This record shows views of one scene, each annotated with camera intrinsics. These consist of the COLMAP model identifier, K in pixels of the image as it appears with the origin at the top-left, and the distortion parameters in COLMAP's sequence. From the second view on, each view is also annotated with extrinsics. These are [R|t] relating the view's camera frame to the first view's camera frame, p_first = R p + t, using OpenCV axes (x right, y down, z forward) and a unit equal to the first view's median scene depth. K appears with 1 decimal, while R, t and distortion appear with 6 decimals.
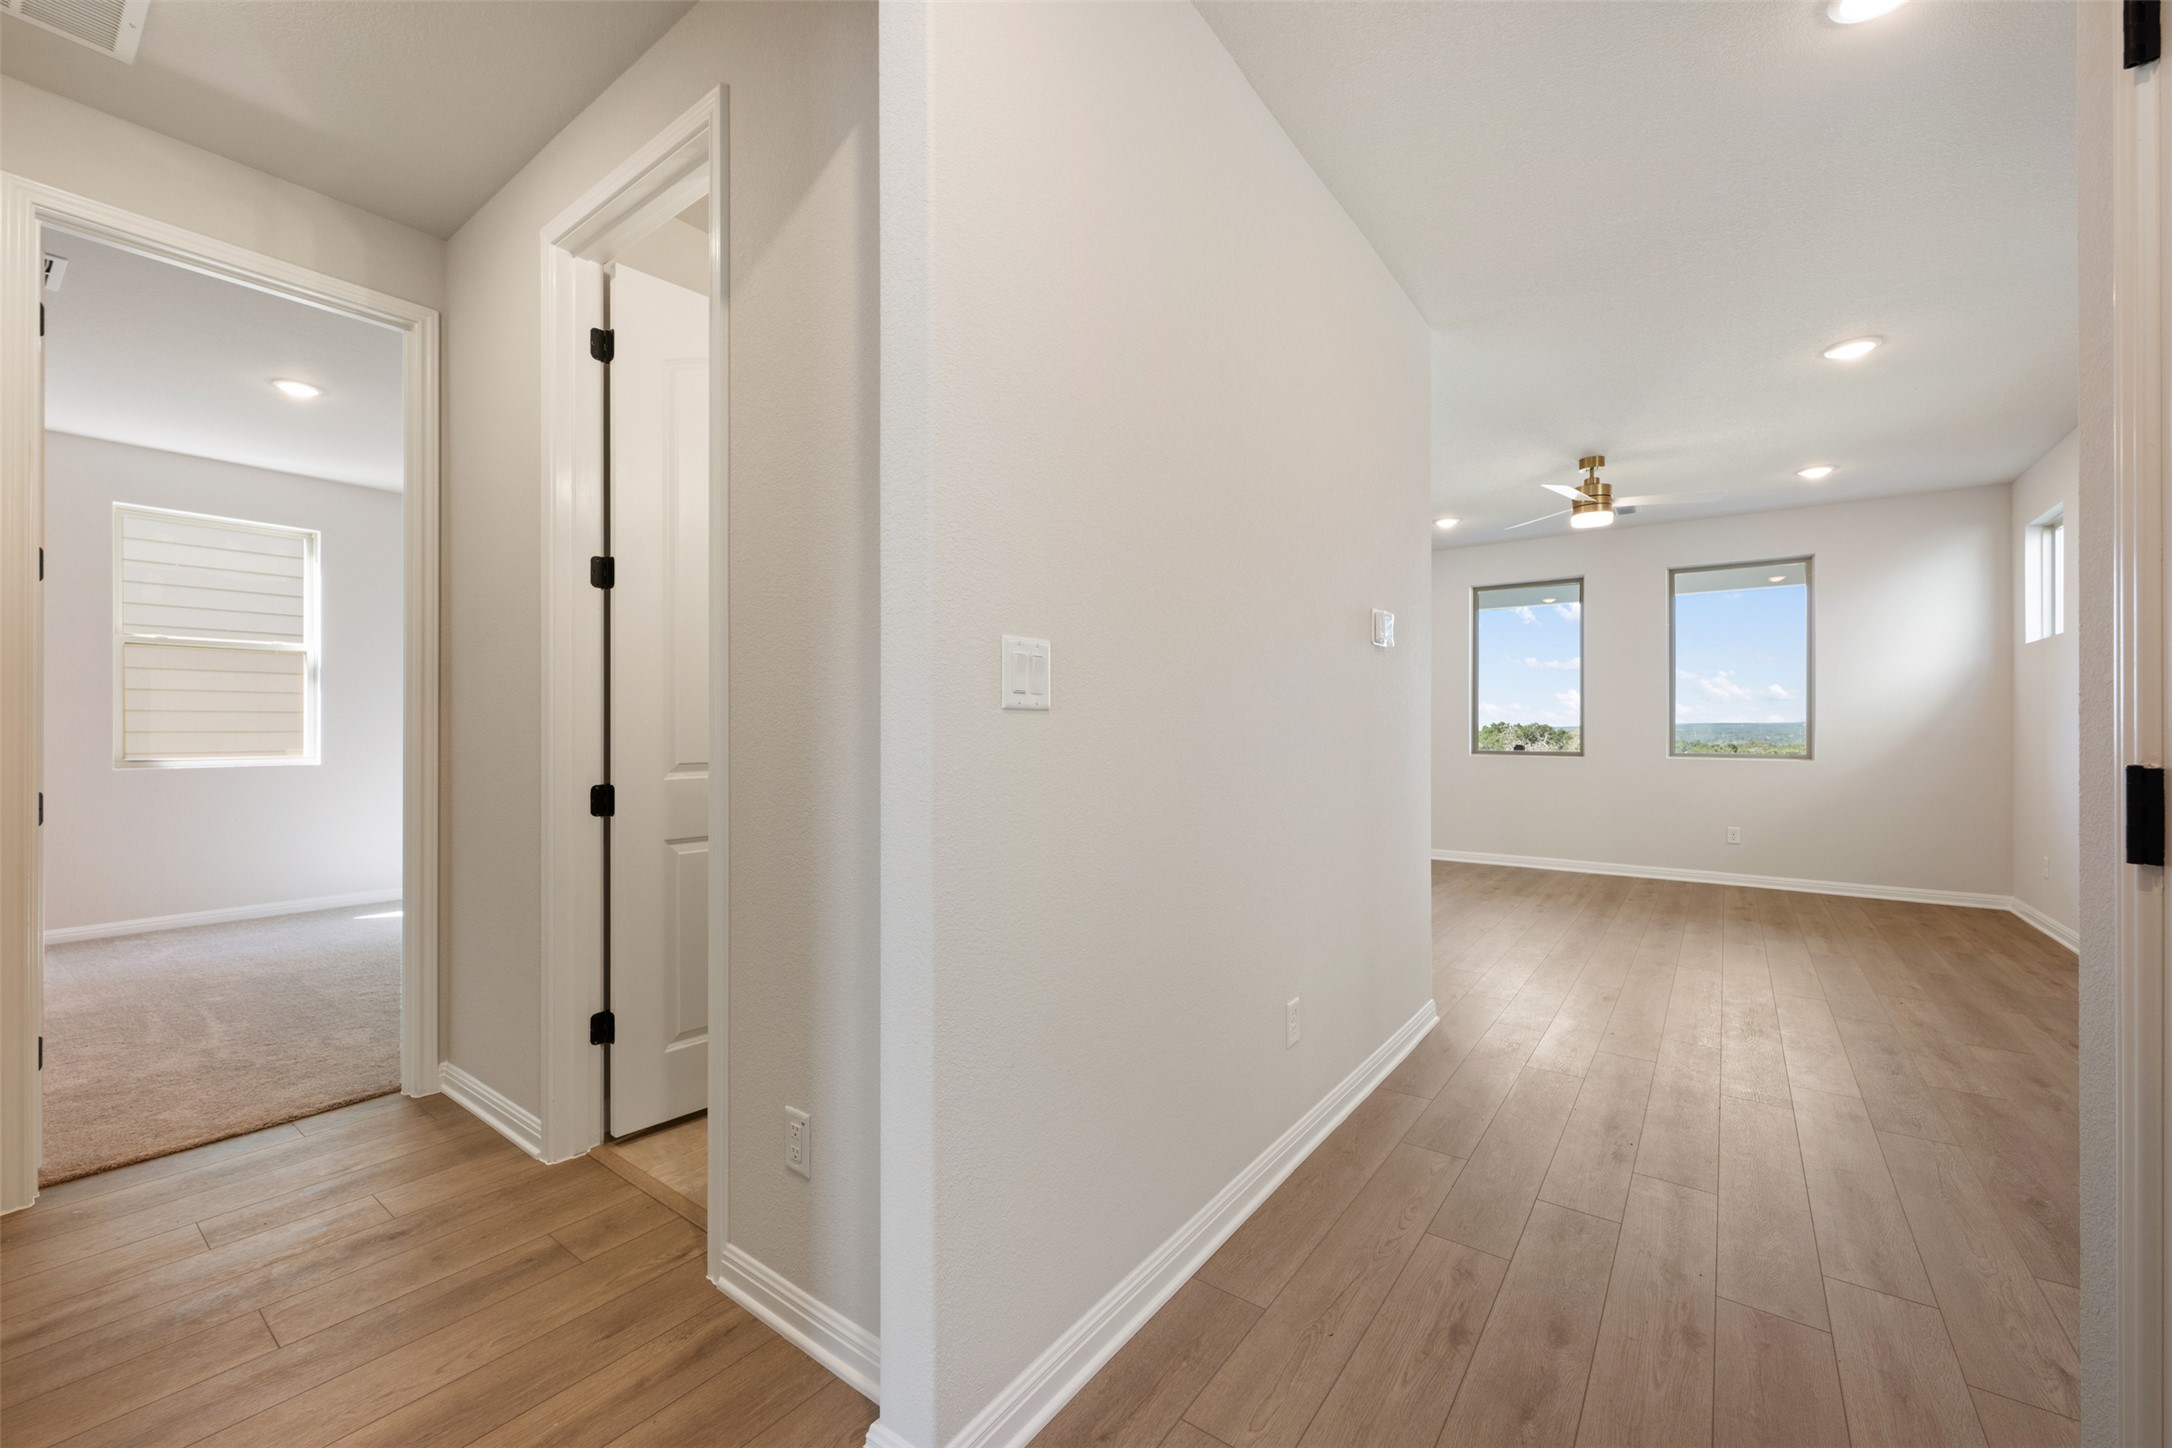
lens RADIAL K [[861.8, 0, 1024.2], [0, 861.8, 719.4], [0, 0, 1]] dist [-0.001357, 0.000503]
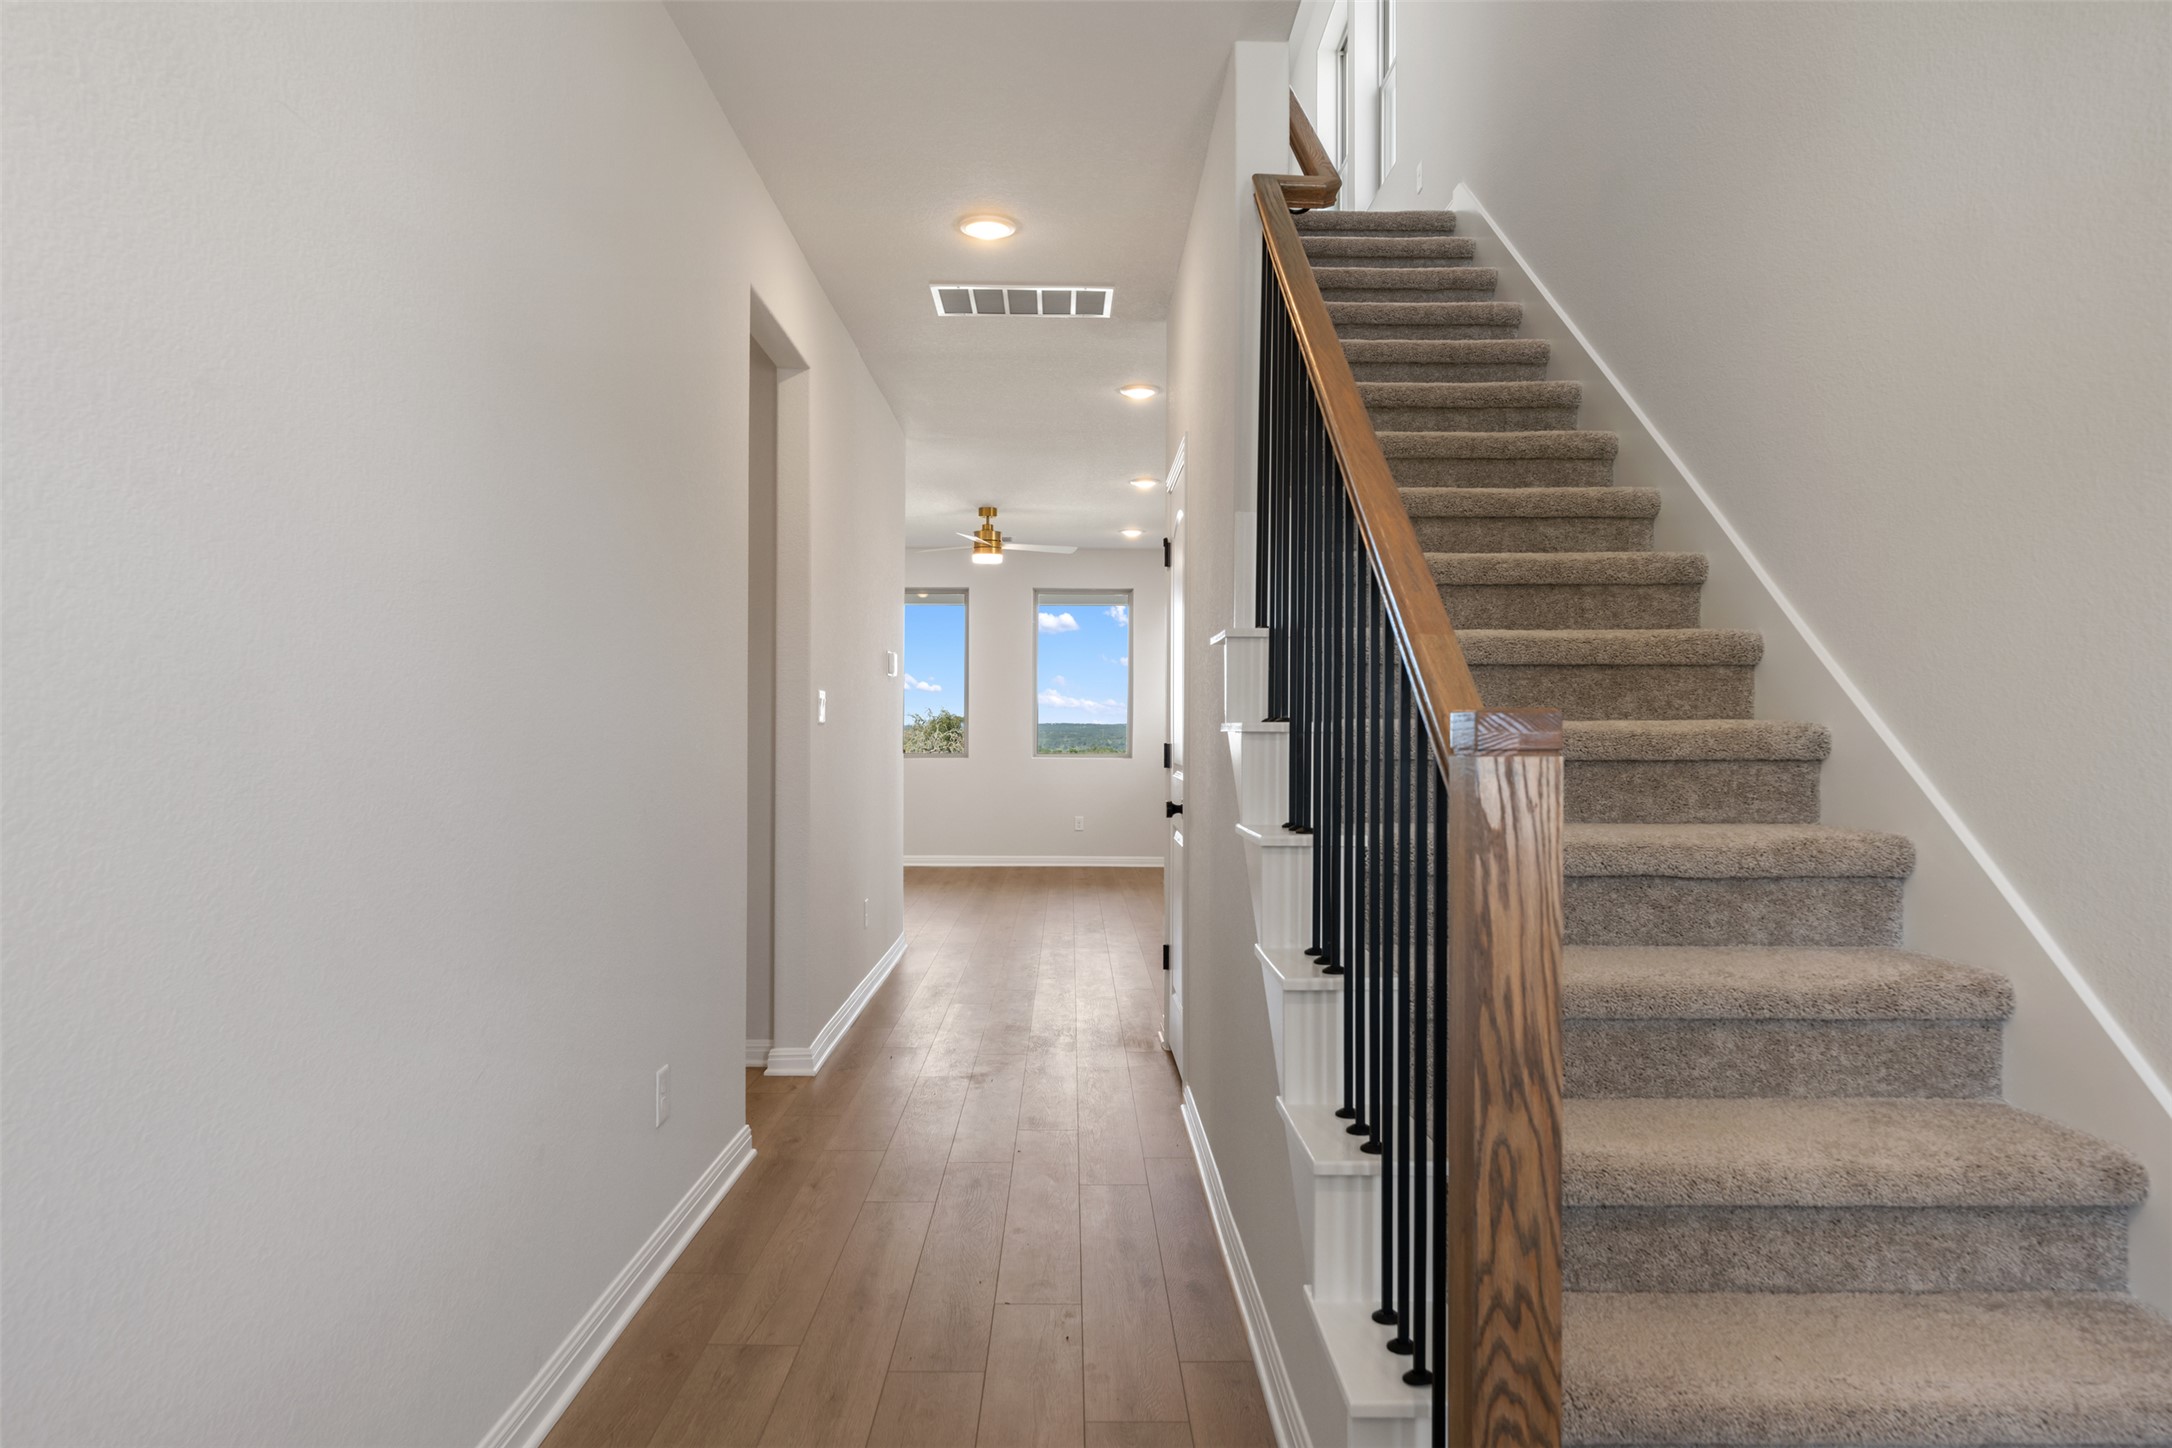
lens RADIAL K [[1383.1, 0, 1085.2], [0, 1383.1, 731.9], [0, 0, 1]] dist [0.006792, -0.001218]
pose [[0.769570, -0.006954, 0.638524, -0.478173], [0.003221, 0.999970, 0.007008, -0.002073], [-0.638554, -0.003337, 0.769570, -0.583968]]
